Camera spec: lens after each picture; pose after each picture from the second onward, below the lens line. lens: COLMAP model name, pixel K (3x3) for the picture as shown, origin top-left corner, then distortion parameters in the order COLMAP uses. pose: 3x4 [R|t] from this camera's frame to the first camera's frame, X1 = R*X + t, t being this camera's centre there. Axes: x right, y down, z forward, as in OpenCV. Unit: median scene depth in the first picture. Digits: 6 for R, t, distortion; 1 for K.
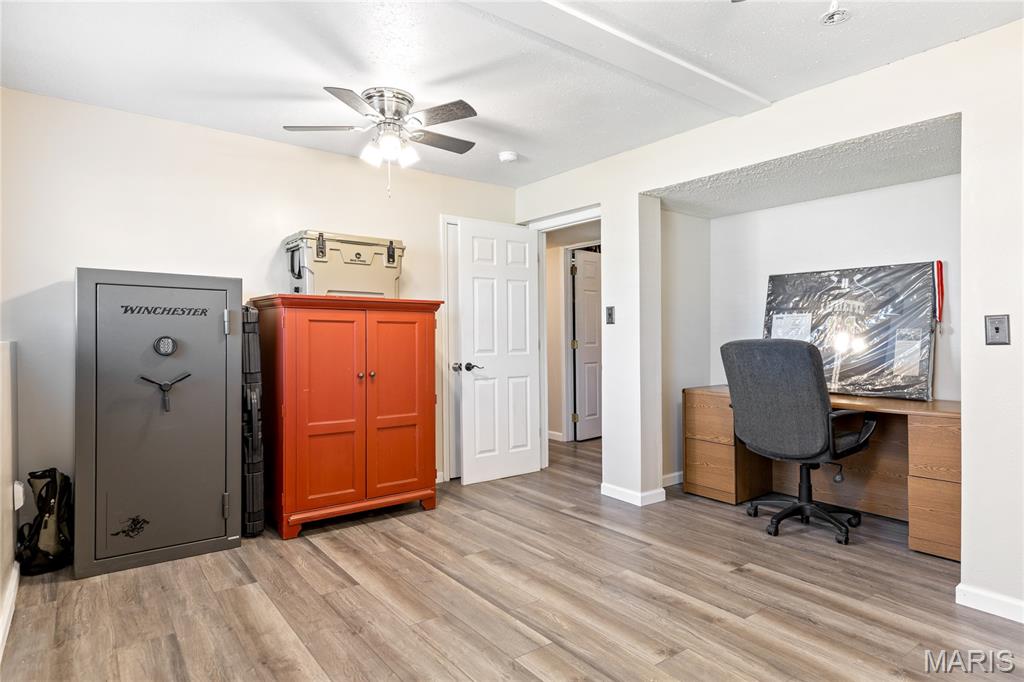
lens RADIAL K [[575.9, 0, 512.0], [0, 575.9, 341.0], [0, 0, 1]] dist [-0.001115, -0.000195]
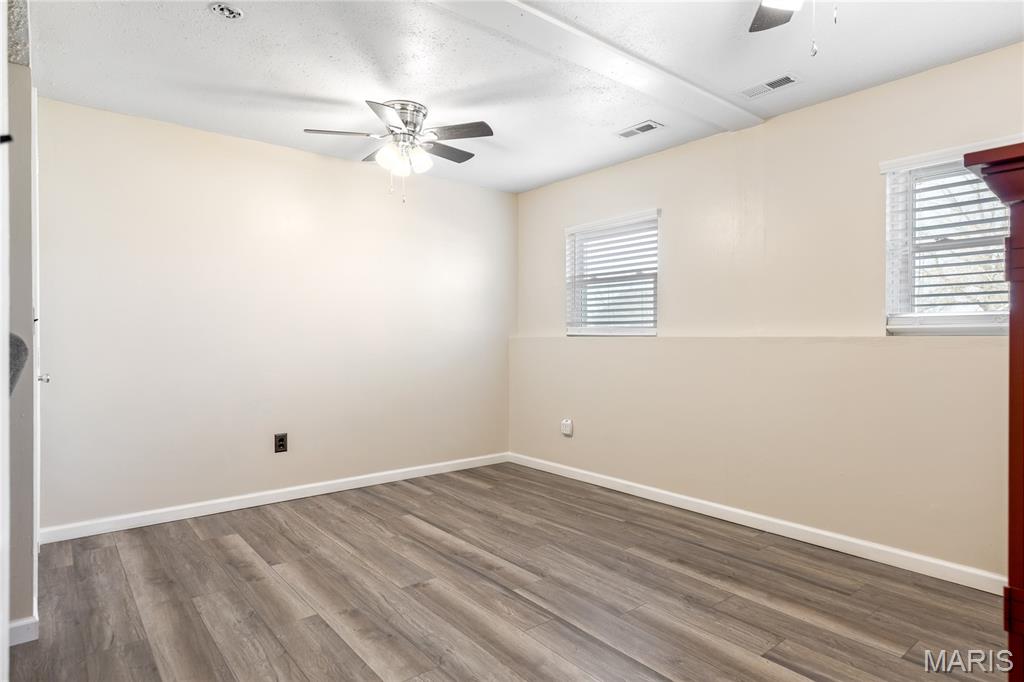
lens RADIAL K [[575.9, 0, 512.0], [0, 575.9, 341.0], [0, 0, 1]] dist [-0.001115, -0.000195]
pose [[-0.999403, -0.000702, -0.034537, 0.104904], [-0.001194, 0.999898, 0.014223, -0.002505], [0.034524, 0.014256, -0.999302, 2.028298]]
